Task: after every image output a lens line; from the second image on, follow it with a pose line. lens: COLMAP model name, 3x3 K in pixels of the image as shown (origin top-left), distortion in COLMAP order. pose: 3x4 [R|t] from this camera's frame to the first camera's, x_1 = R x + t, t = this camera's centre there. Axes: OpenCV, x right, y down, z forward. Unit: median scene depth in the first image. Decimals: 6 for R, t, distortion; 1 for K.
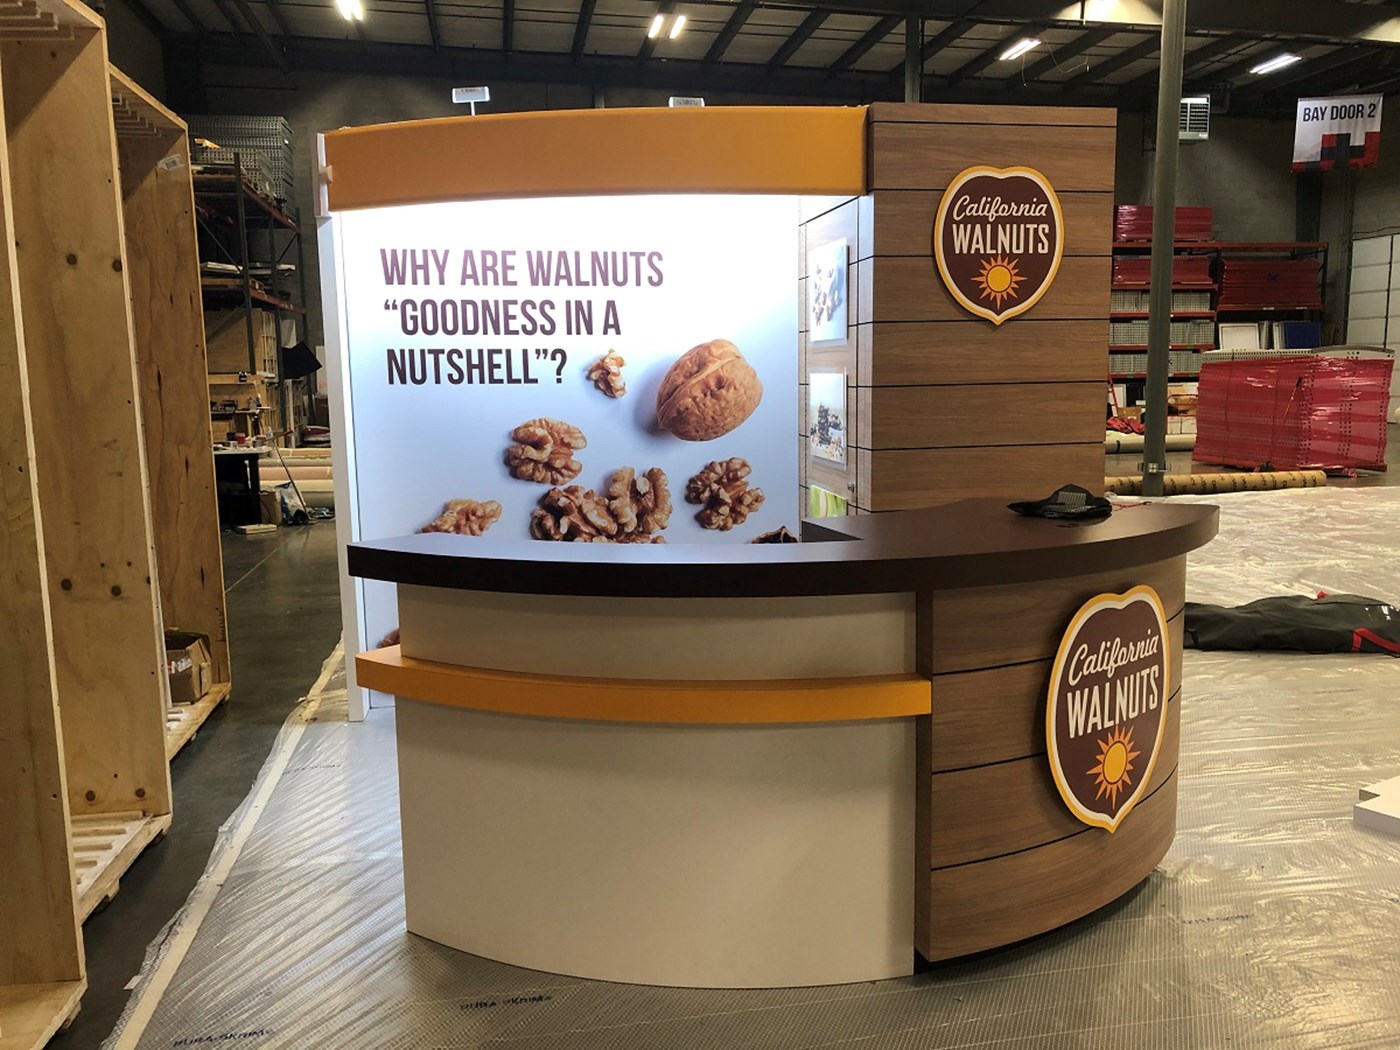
lens RADIAL K [[1128.9, 0, 701.6], [0, 1128.9, 532.4], [0, 0, 1]] dist [0.041402, -0.001346]
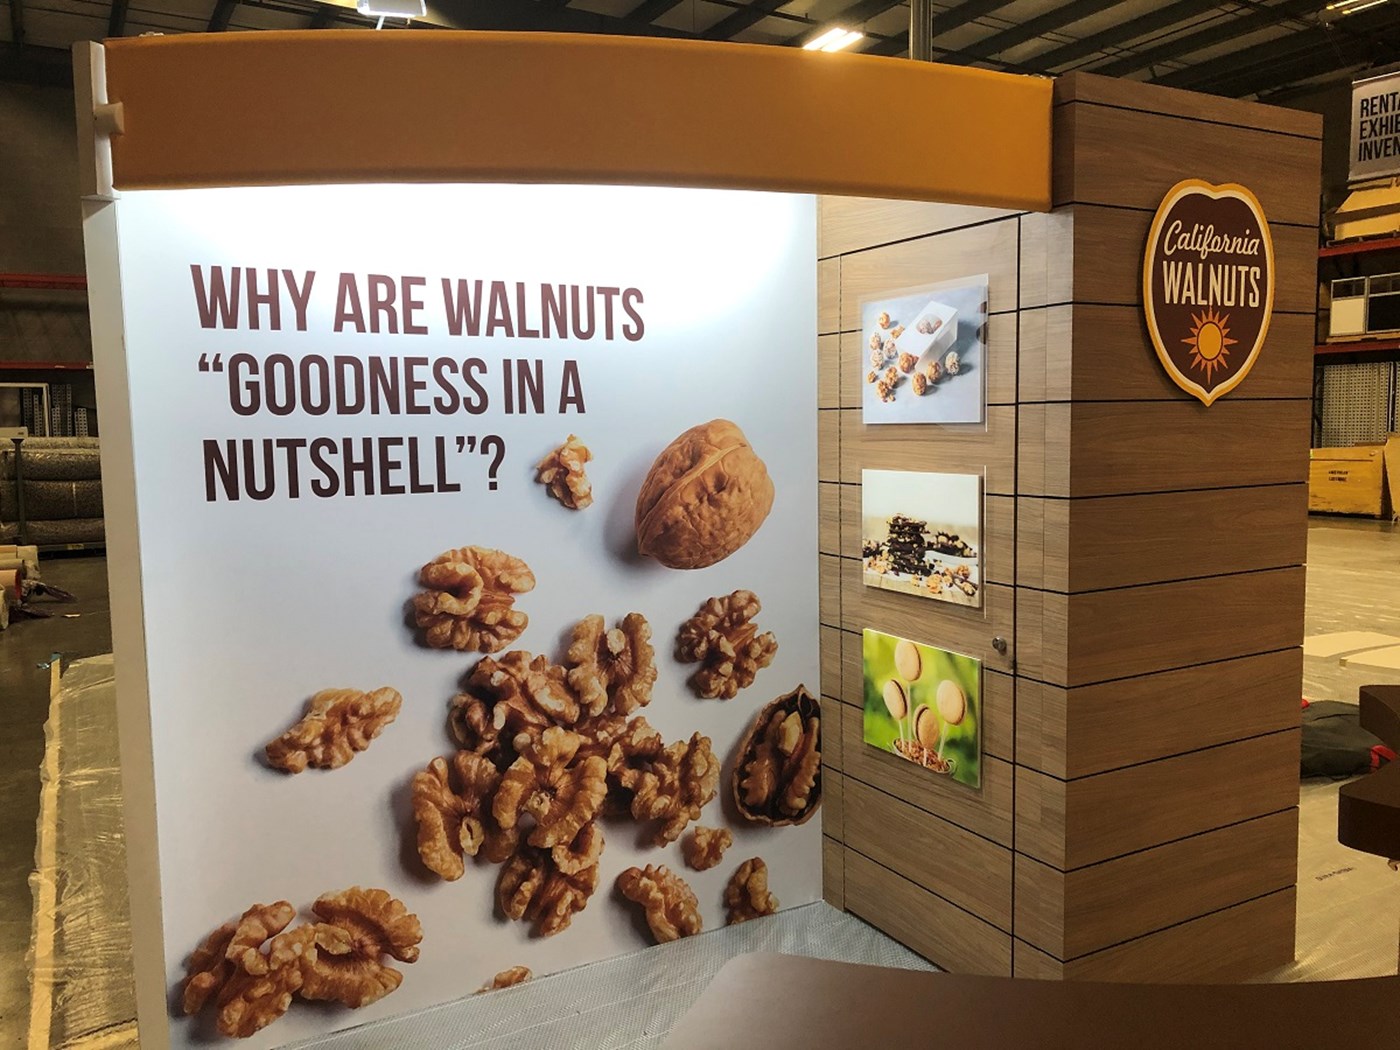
lens RADIAL K [[1128.9, 0, 700.4], [0, 1128.9, 514.5], [0, 0, 1]] dist [0.041402, -0.001346]
pose [[0.944851, -0.028732, 0.326238, -0.224832], [0.048785, 0.997378, -0.053454, -0.080640], [-0.323847, 0.066421, 0.943775, 0.379815]]
